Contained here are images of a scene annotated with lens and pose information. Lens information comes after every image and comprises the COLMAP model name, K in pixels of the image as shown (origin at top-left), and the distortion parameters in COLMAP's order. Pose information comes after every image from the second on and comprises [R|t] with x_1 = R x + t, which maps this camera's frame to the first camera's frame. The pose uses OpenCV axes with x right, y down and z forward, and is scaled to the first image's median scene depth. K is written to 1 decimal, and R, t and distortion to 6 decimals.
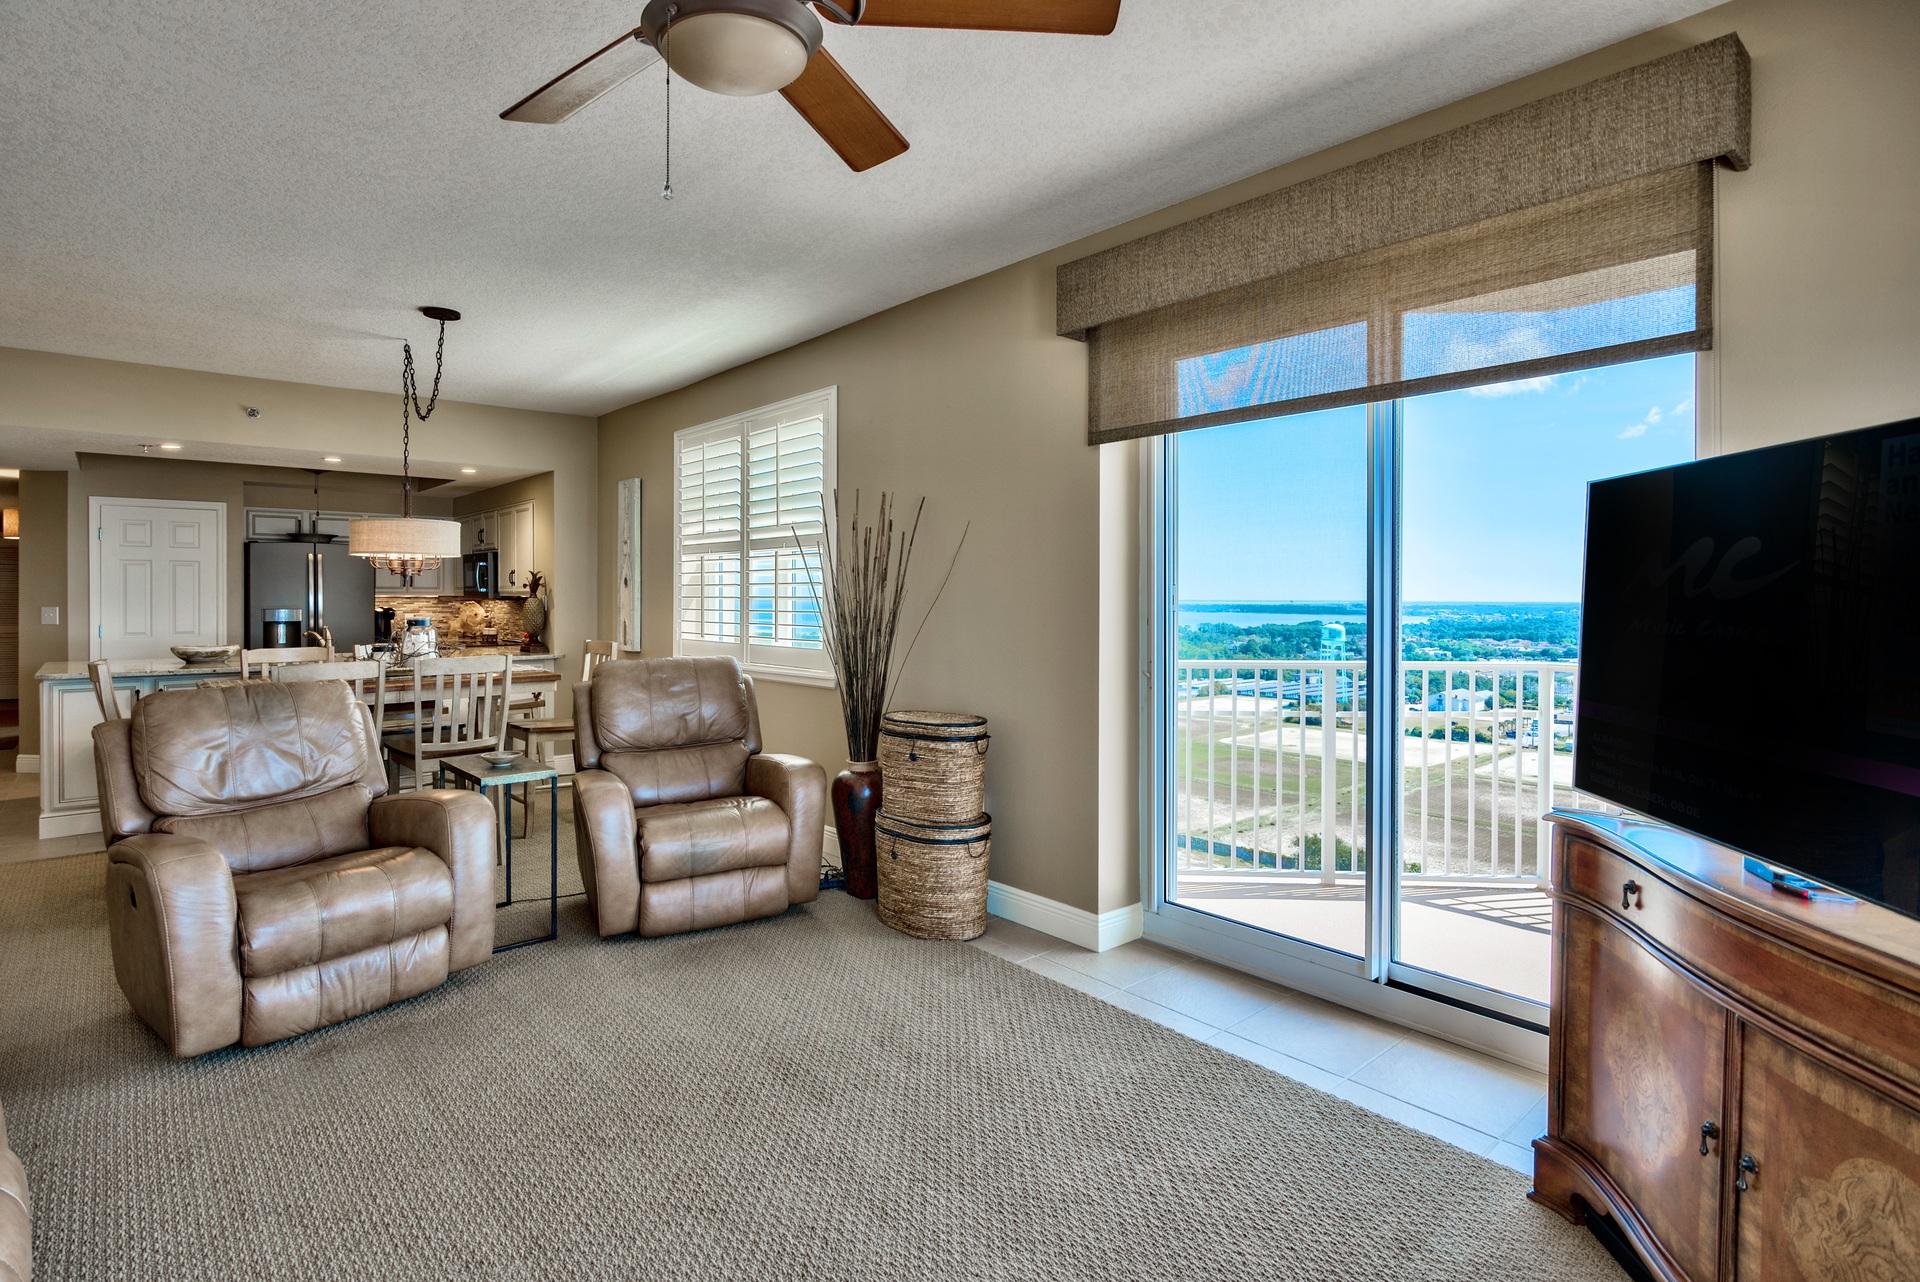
lens RADIAL K [[937.3, 0, 947.8], [0, 937.3, 603.9], [0, 0, 1]] dist [-0.000326, -0.000648]
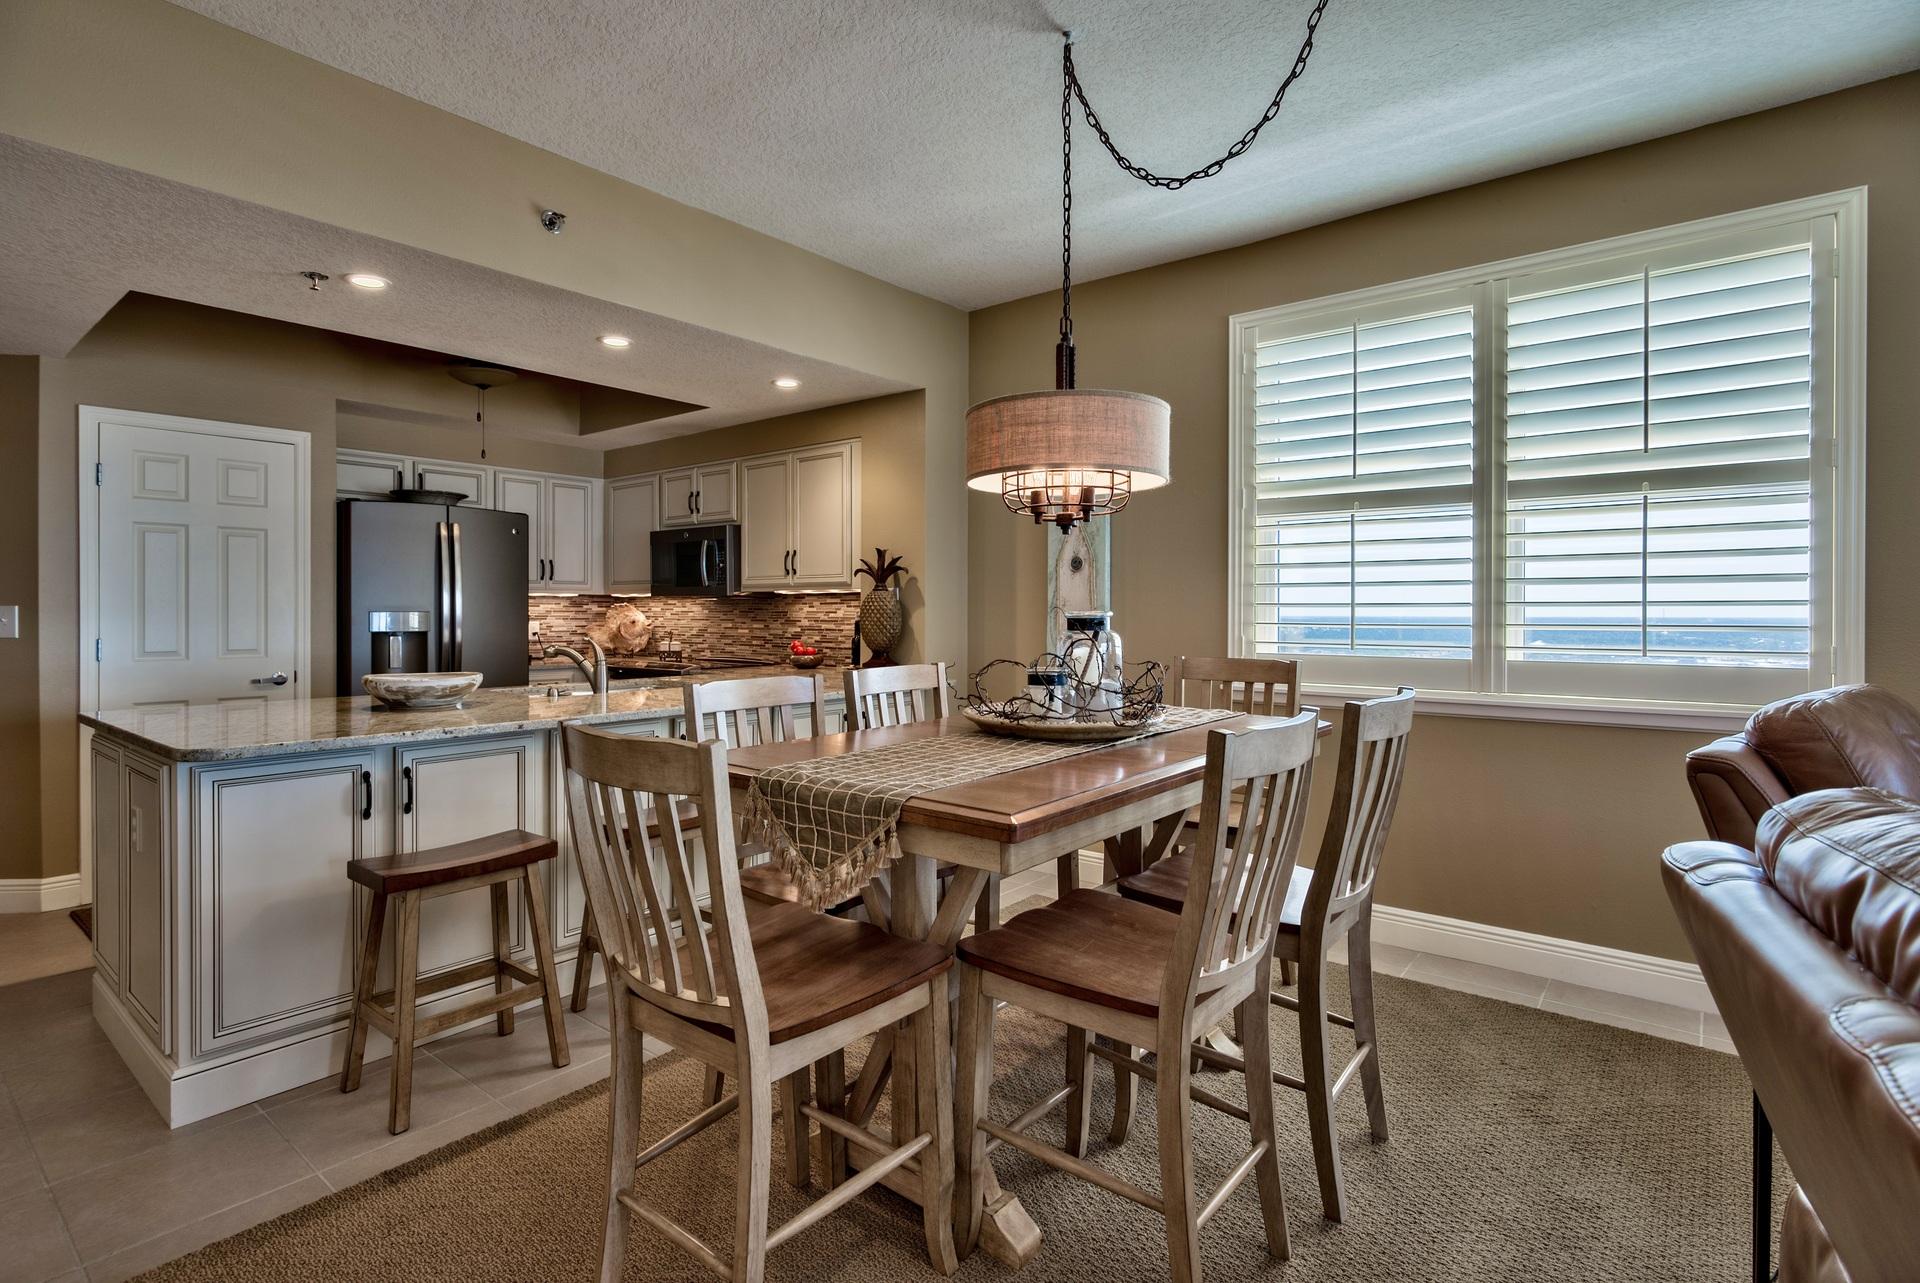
lens RADIAL K [[937.3, 0, 947.8], [0, 937.3, 604.4], [0, 0, 1]] dist [-0.000326, -0.000648]
pose [[0.986475, -0.000916, 0.163911, -0.508427], [0.003162, 0.999905, -0.013444, 0.011415], [-0.163883, 0.013781, 0.986384, 0.378386]]
